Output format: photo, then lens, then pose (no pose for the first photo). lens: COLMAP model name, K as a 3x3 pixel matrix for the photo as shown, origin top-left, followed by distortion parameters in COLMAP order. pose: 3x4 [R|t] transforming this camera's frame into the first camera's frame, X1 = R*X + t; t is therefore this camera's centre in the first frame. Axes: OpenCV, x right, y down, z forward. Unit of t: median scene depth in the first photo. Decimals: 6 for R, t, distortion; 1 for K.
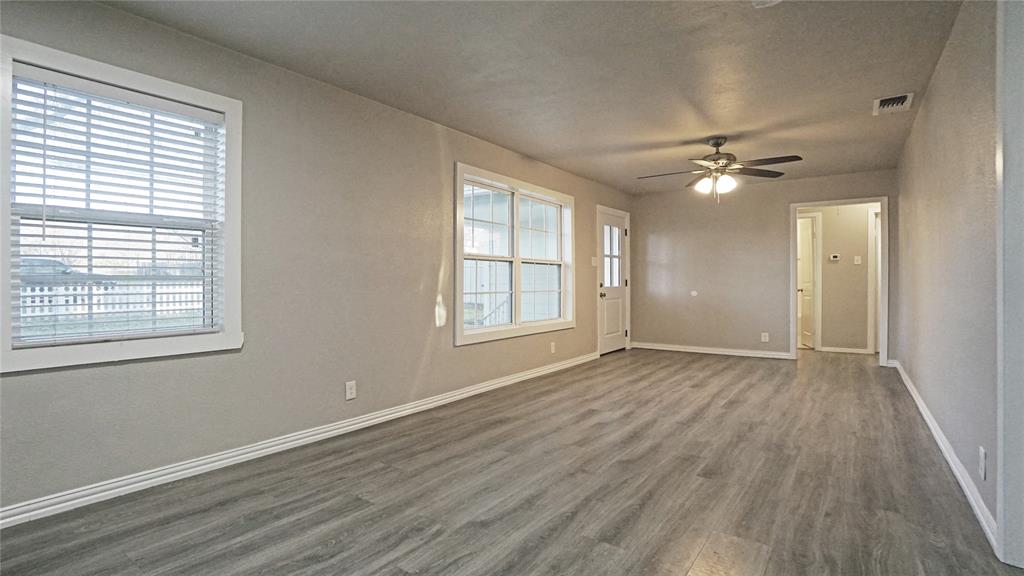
lens RADIAL K [[477.1, 0, 512.0], [0, 477.1, 288.0], [0, 0, 1]] dist [-0.033221, 0.001016]
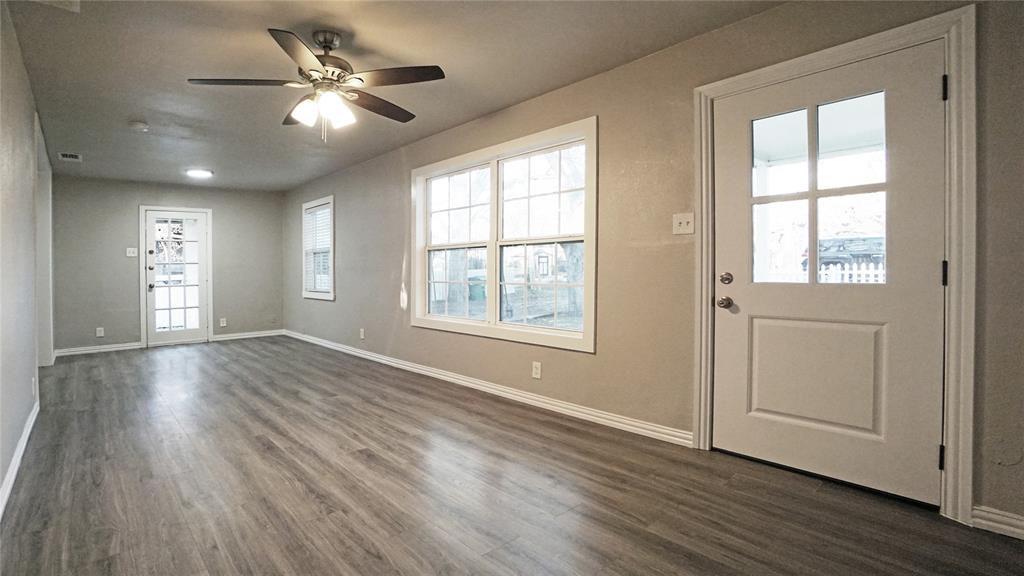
lens RADIAL K [[477.1, 0, 512.0], [0, 477.1, 288.0], [0, 0, 1]] dist [-0.033221, 0.001016]
pose [[-0.196944, 0.013776, -0.980318, 0.880036], [-0.023467, 0.999549, 0.018761, -0.001419], [0.980134, 0.026700, -0.196531, 1.299478]]
